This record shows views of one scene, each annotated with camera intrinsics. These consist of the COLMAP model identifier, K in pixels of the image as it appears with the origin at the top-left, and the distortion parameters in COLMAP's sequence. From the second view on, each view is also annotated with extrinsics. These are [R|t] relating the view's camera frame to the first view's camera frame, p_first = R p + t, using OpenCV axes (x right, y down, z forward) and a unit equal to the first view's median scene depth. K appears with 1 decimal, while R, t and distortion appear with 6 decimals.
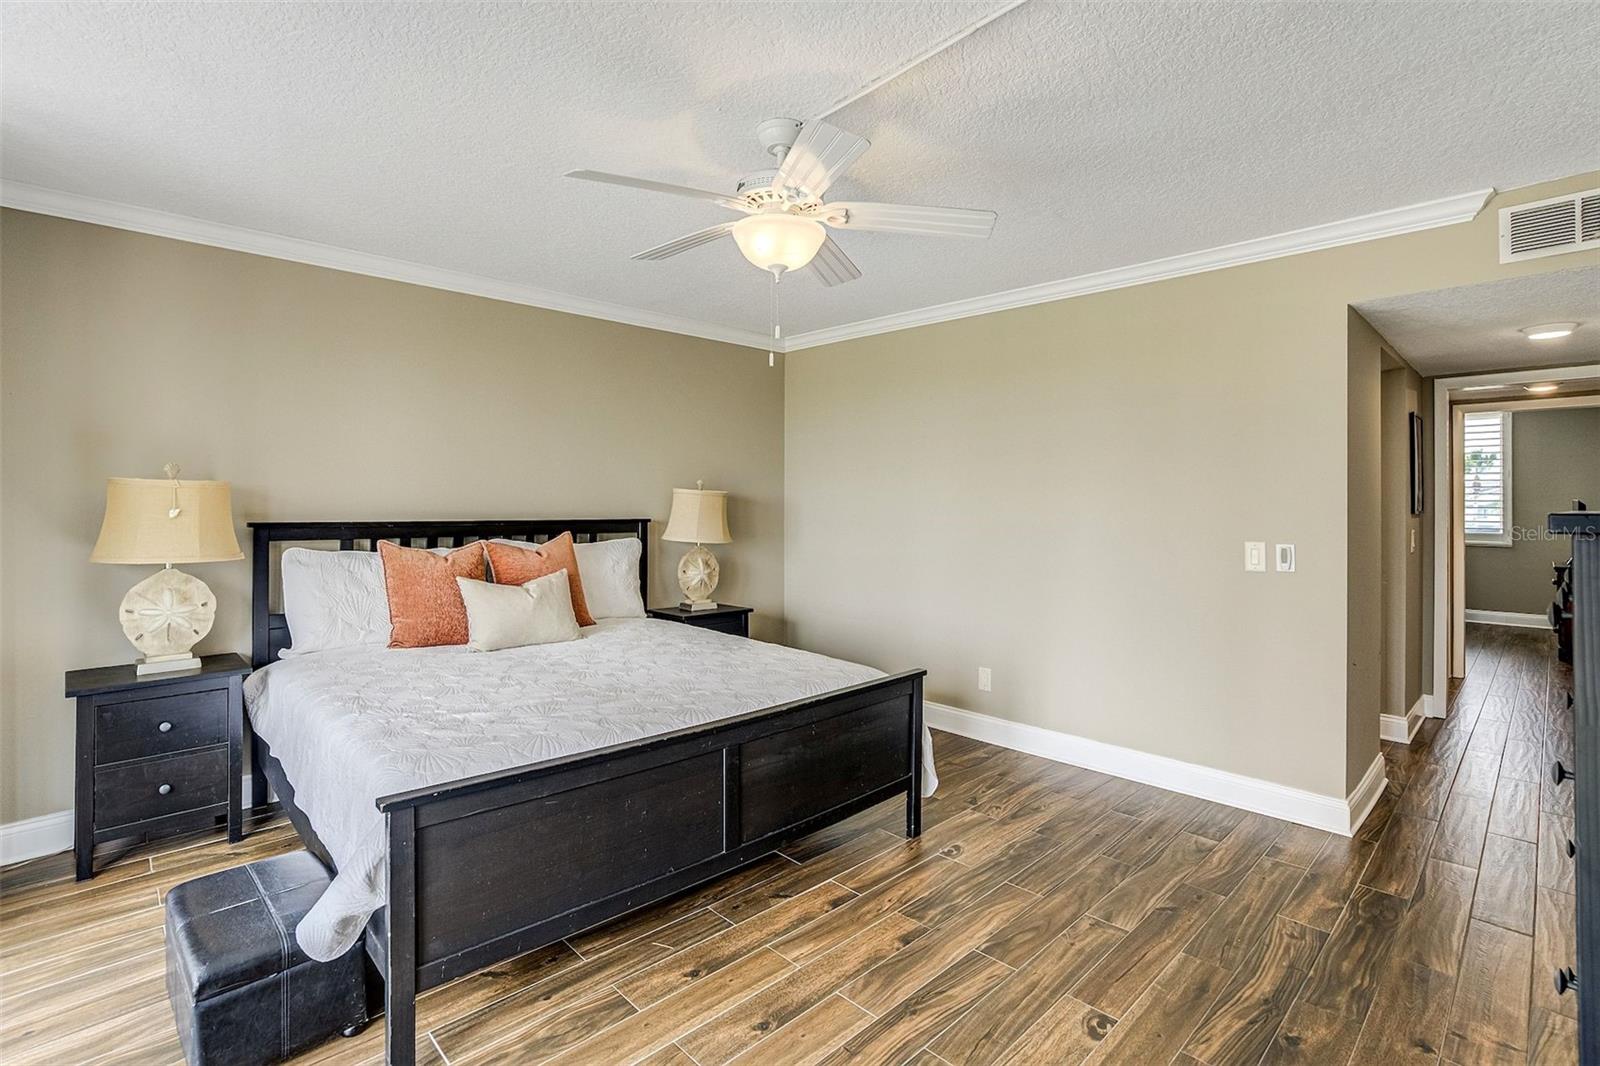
lens RADIAL K [[737.0, 0, 832.3], [0, 737.0, 515.3], [0, 0, 1]] dist [-0.034254, 0.012350]
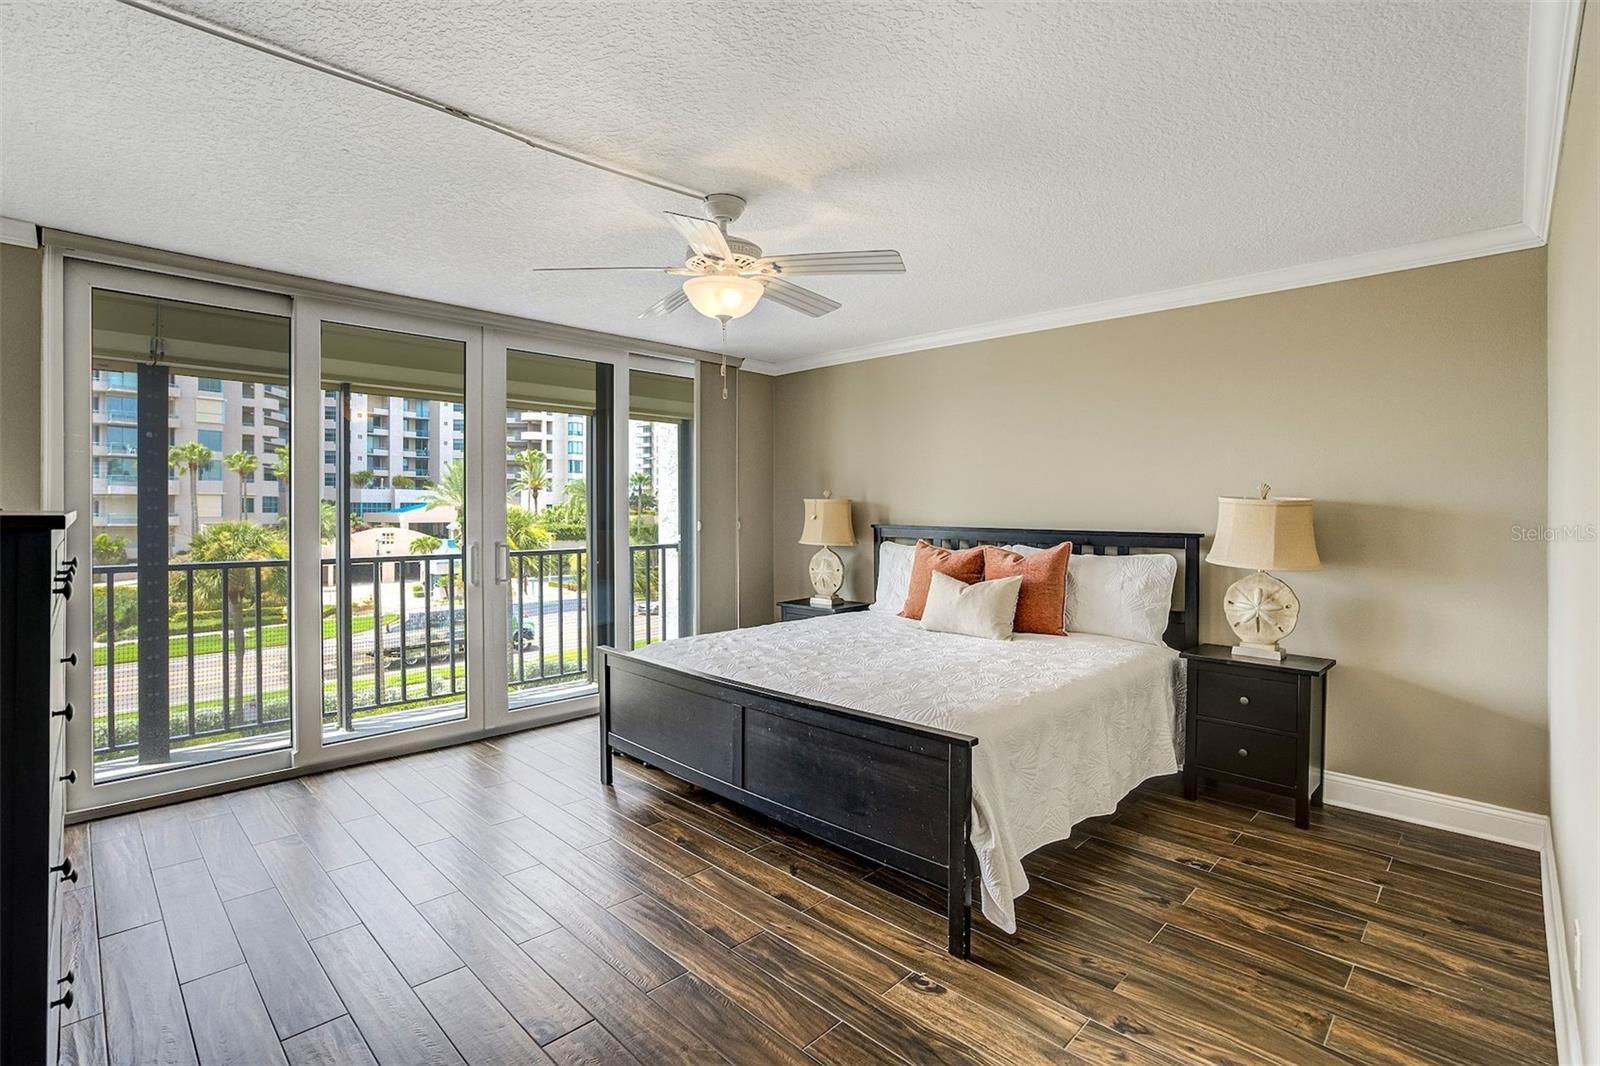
lens RADIAL K [[737.0, 0, 832.3], [0, 737.0, 515.3], [0, 0, 1]] dist [-0.034254, 0.012350]
pose [[0.035487, -0.001426, -0.999369, 1.051854], [-0.016828, 0.999856, -0.002024, -0.013556], [0.999228, 0.016889, 0.035458, 1.025501]]
